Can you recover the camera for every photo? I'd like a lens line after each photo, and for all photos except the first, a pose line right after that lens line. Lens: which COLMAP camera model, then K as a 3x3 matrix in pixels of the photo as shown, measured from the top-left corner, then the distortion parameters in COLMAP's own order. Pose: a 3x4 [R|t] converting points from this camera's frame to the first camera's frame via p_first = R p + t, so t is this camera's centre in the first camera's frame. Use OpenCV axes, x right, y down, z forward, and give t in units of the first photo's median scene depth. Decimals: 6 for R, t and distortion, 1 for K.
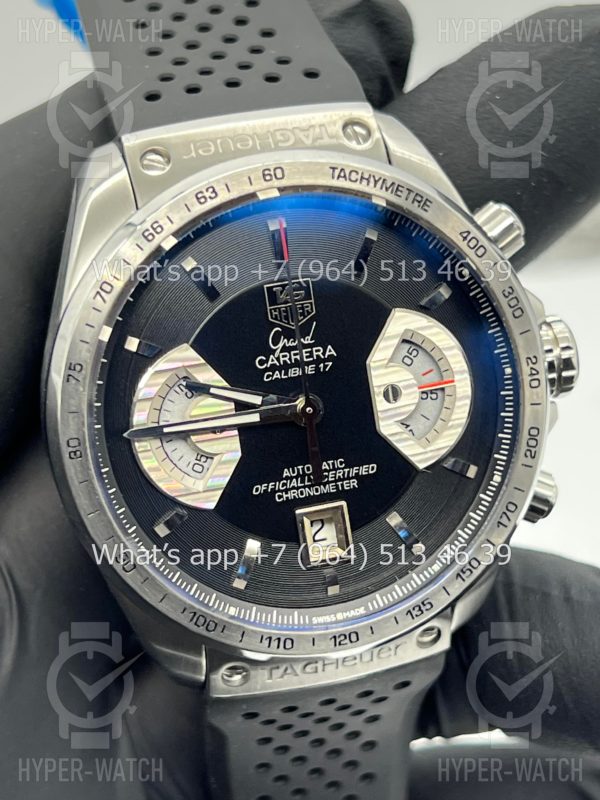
lens RADIAL K [[1913.4, 0, 300.3], [0, 1913.4, 400.4], [0, 0, 1]] dist [0.218492, 0.000000]
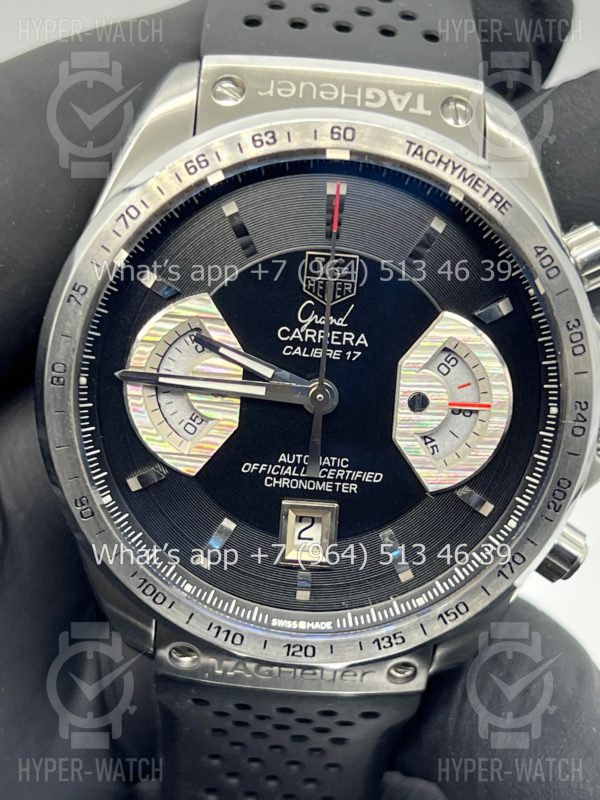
lens RADIAL K [[1913.4, 0, 298.3], [0, 1913.4, 404.9], [0, 0, 1]] dist [0.218492, 0.000000]
pose [[0.958334, 0.250359, -0.137540, 0.118647], [-0.246367, 0.968103, 0.045595, -0.029859], [0.144568, -0.009810, 0.989446, 0.100708]]
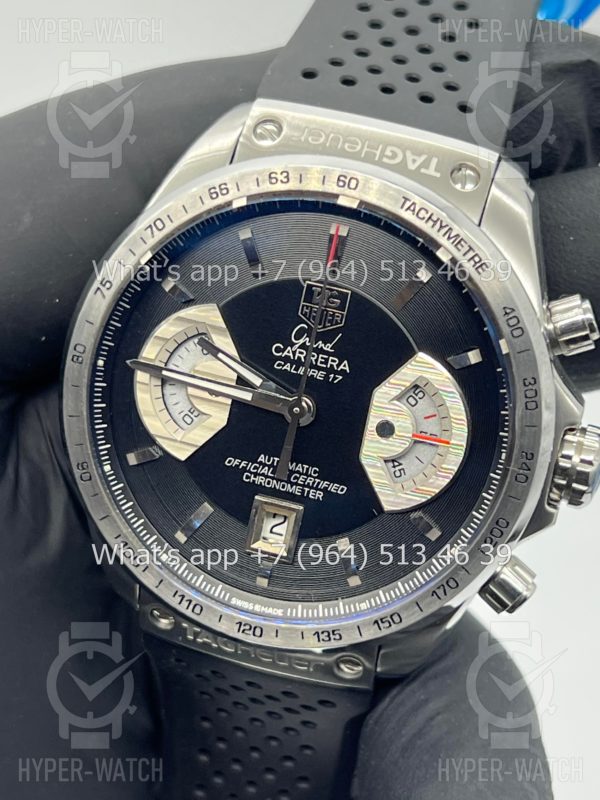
lens RADIAL K [[1913.4, 0, 295.9], [0, 1913.4, 404.5], [0, 0, 1]] dist [0.218492, 0.000000]
pose [[0.861506, 0.396269, -0.317455, 0.323348], [-0.386951, 0.917212, 0.094823, -0.093231], [0.328749, 0.041149, 0.943520, 0.034529]]
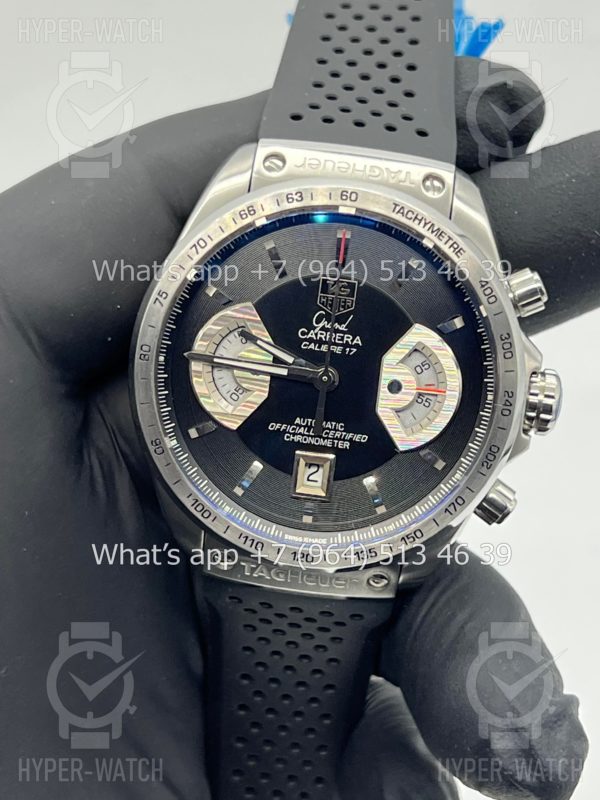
lens RADIAL K [[1913.4, 0, 296.7], [0, 1913.4, 397.9], [0, 0, 1]] dist [0.218492, 0.000000]
pose [[0.932107, 0.293154, -0.212693, 0.262718], [-0.296394, 0.954910, 0.017229, 0.000959], [0.208153, 0.046981, 0.976967, -0.265744]]
